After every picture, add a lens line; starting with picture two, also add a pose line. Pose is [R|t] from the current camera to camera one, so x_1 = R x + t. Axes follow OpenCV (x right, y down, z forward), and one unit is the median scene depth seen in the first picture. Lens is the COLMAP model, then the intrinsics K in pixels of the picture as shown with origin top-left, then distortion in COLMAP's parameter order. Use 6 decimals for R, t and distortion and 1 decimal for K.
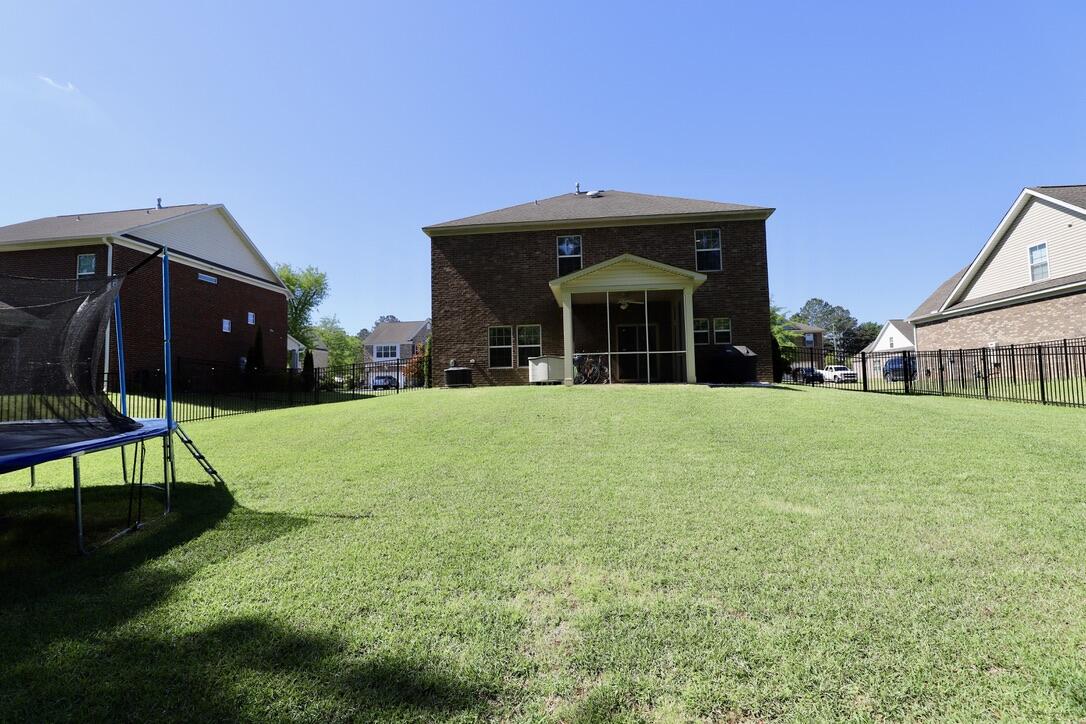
lens RADIAL K [[504.3, 0, 543.0], [0, 504.3, 362.0], [0, 0, 1]] dist [-0.028561, 0.000663]
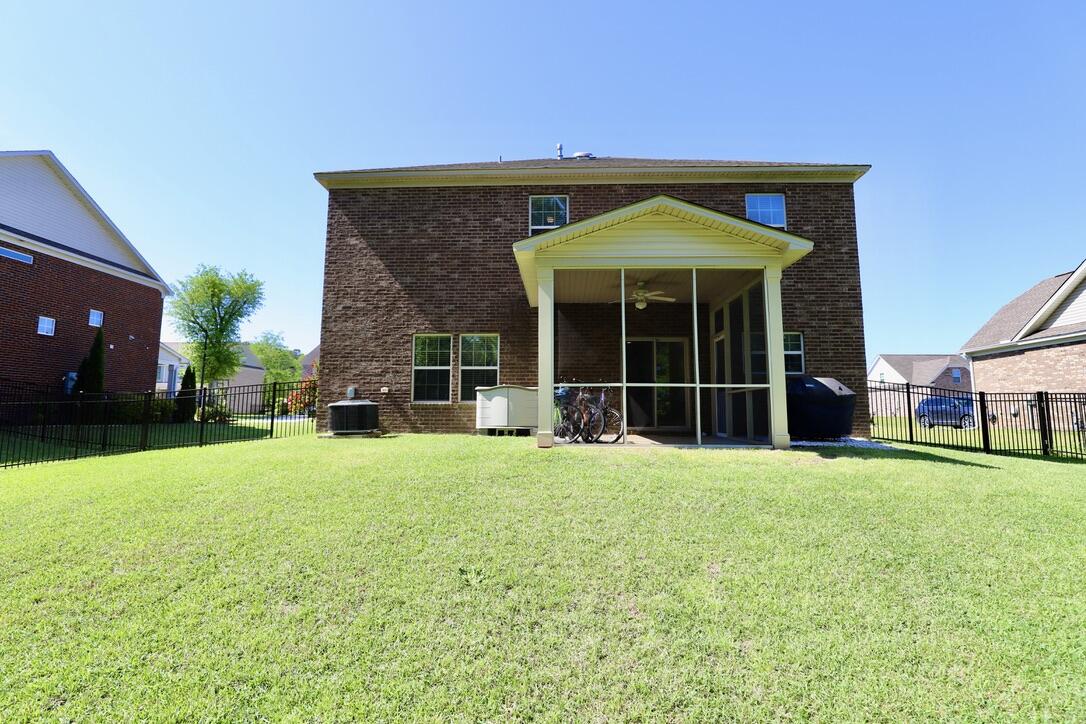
lens RADIAL K [[504.3, 0, 543.0], [0, 504.3, 362.0], [0, 0, 1]] dist [-0.028561, 0.000663]
pose [[0.997428, 0.031750, 0.064264, 0.010381], [-0.028333, 0.998170, -0.053415, -0.008516], [-0.065842, 0.051457, 0.996502, 0.384479]]
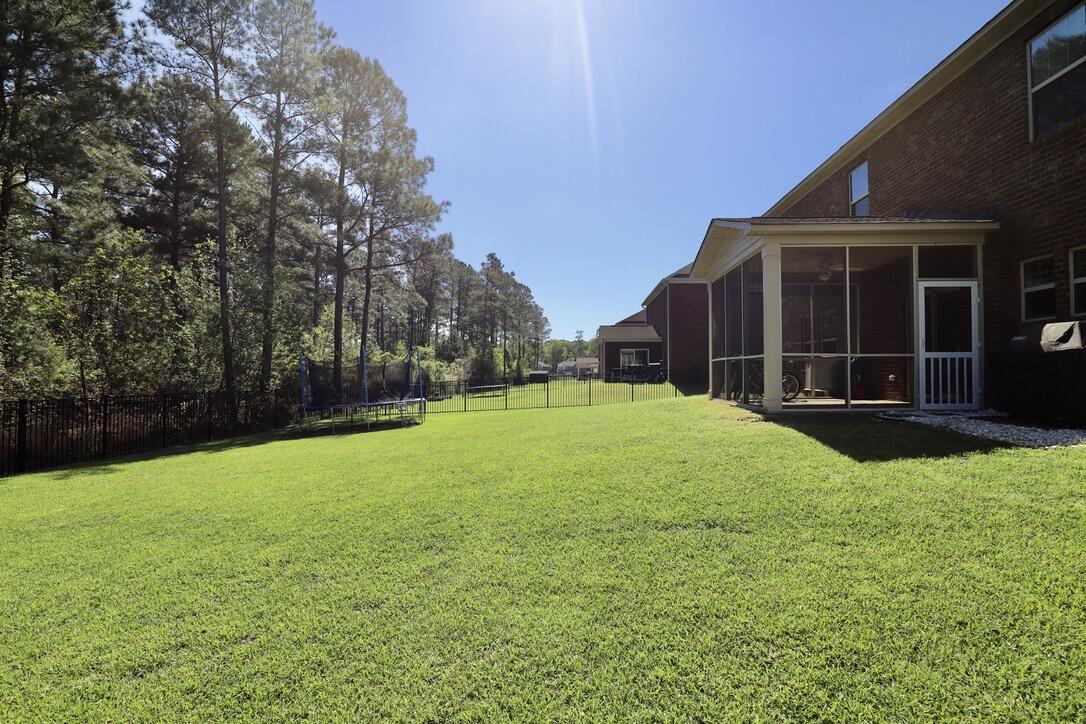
lens RADIAL K [[504.3, 0, 543.0], [0, 504.3, 362.0], [0, 0, 1]] dist [-0.028561, 0.000663]
pose [[0.036974, -0.003244, -0.999311, 0.673277], [0.046989, 0.998894, -0.001504, -0.018759], [0.998211, -0.046901, 0.037085, 0.561453]]
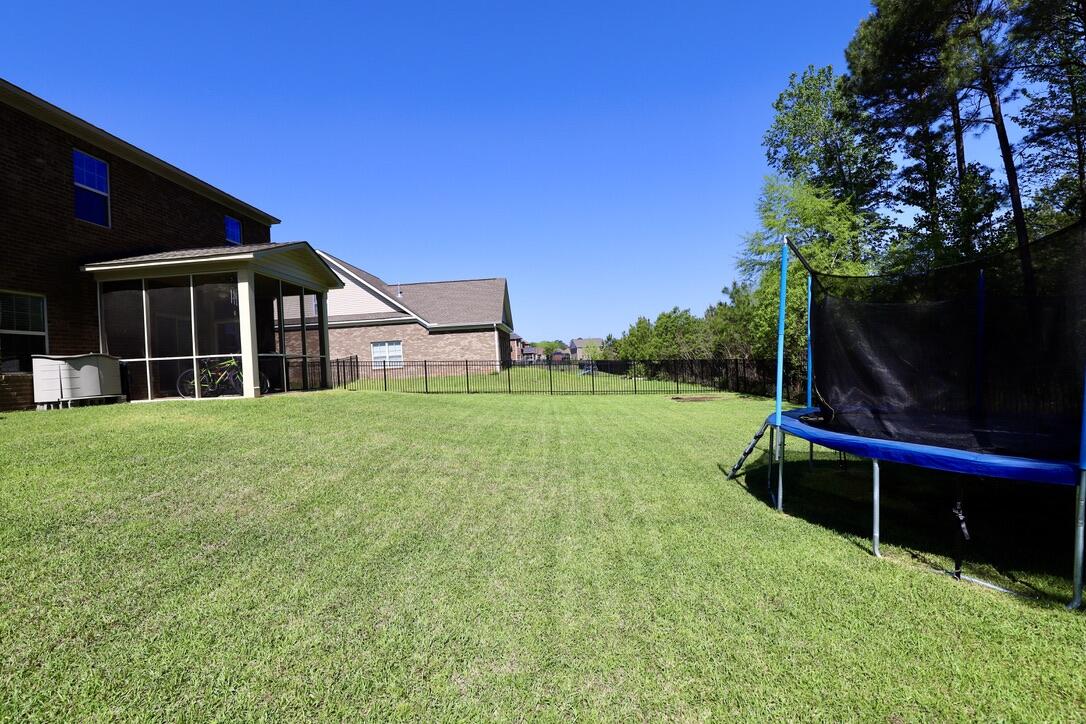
lens RADIAL K [[504.3, 0, 543.0], [0, 504.3, 362.0], [0, 0, 1]] dist [-0.028561, 0.000663]
pose [[-0.055326, 0.026452, 0.998118, -0.556437], [-0.000355, 0.999648, -0.026513, 0.011698], [-0.998468, -0.001821, -0.055297, 0.494541]]
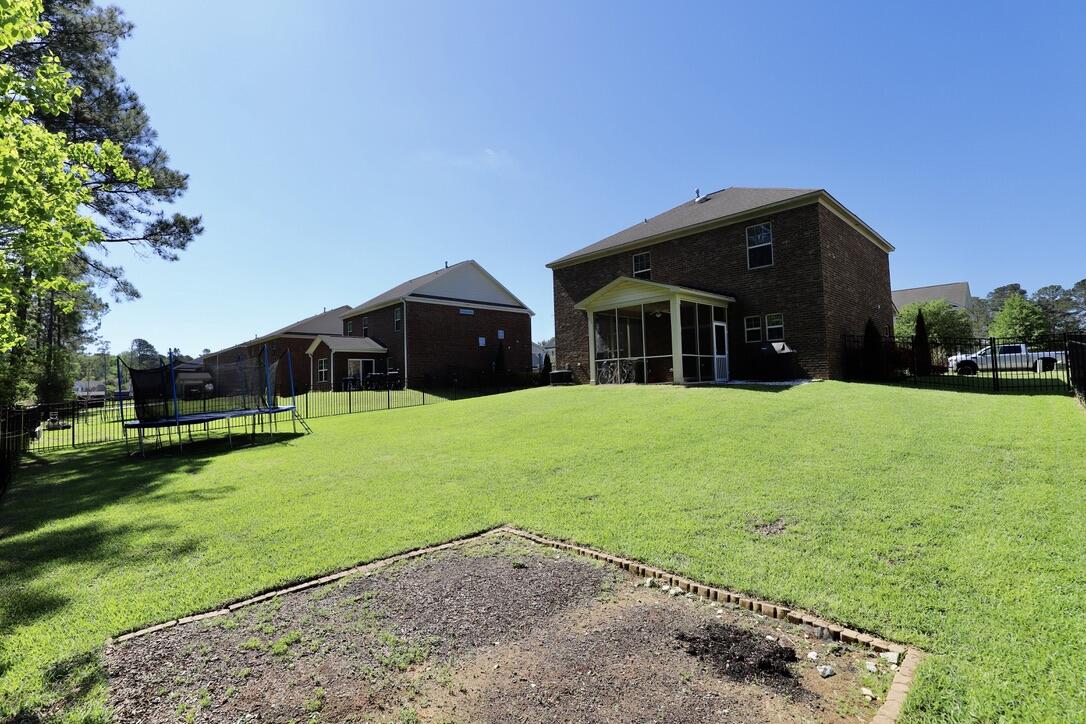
lens RADIAL K [[504.3, 0, 543.0], [0, 504.3, 362.0], [0, 0, 1]] dist [-0.028561, 0.000663]
pose [[0.769093, -0.031707, -0.638350, 0.608158], [0.048515, 0.998783, 0.008843, -0.023302], [0.637293, -0.037770, 0.769695, -0.039545]]
